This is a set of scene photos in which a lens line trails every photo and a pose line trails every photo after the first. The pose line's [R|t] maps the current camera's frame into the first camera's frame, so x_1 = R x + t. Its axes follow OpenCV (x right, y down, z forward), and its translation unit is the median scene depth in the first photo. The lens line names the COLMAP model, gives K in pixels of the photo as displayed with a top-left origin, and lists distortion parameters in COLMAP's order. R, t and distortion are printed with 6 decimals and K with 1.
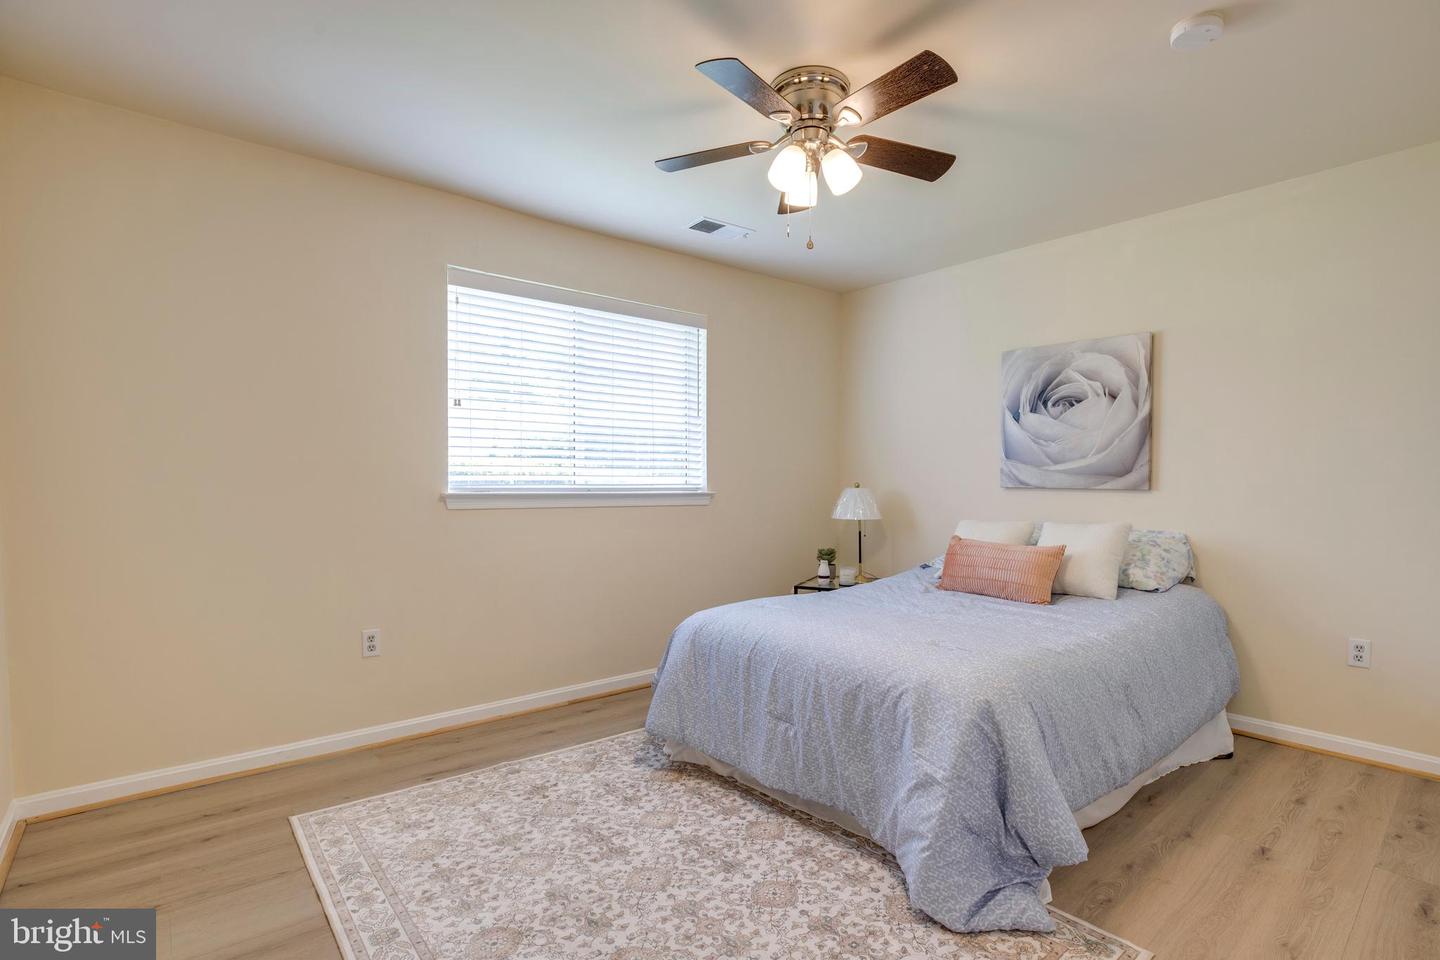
lens RADIAL K [[674.9, 0, 720.0], [0, 674.9, 480.0], [0, 0, 1]] dist [-0.050030, 0.012585]
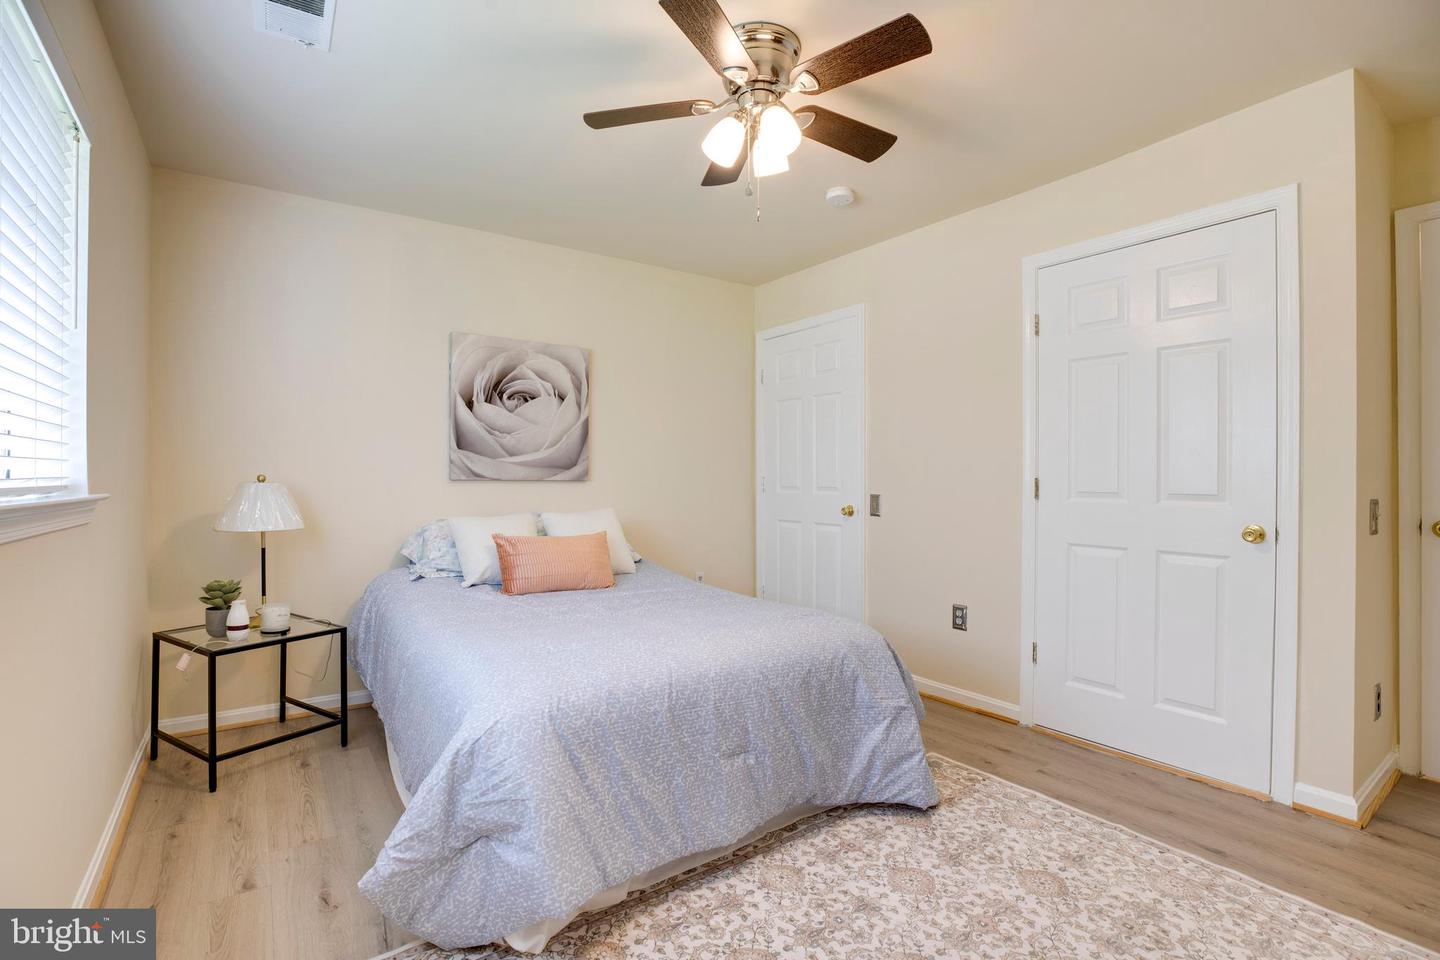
lens RADIAL K [[662.7, 0, 713.7], [0, 662.7, 459.3], [0, 0, 1]] dist [-0.033481, 0.000048]
pose [[0.096477, 0.020915, 0.995115, -0.497260], [-0.003164, 0.999781, -0.020707, 0.000745], [-0.995330, -0.001150, 0.096522, 0.629439]]
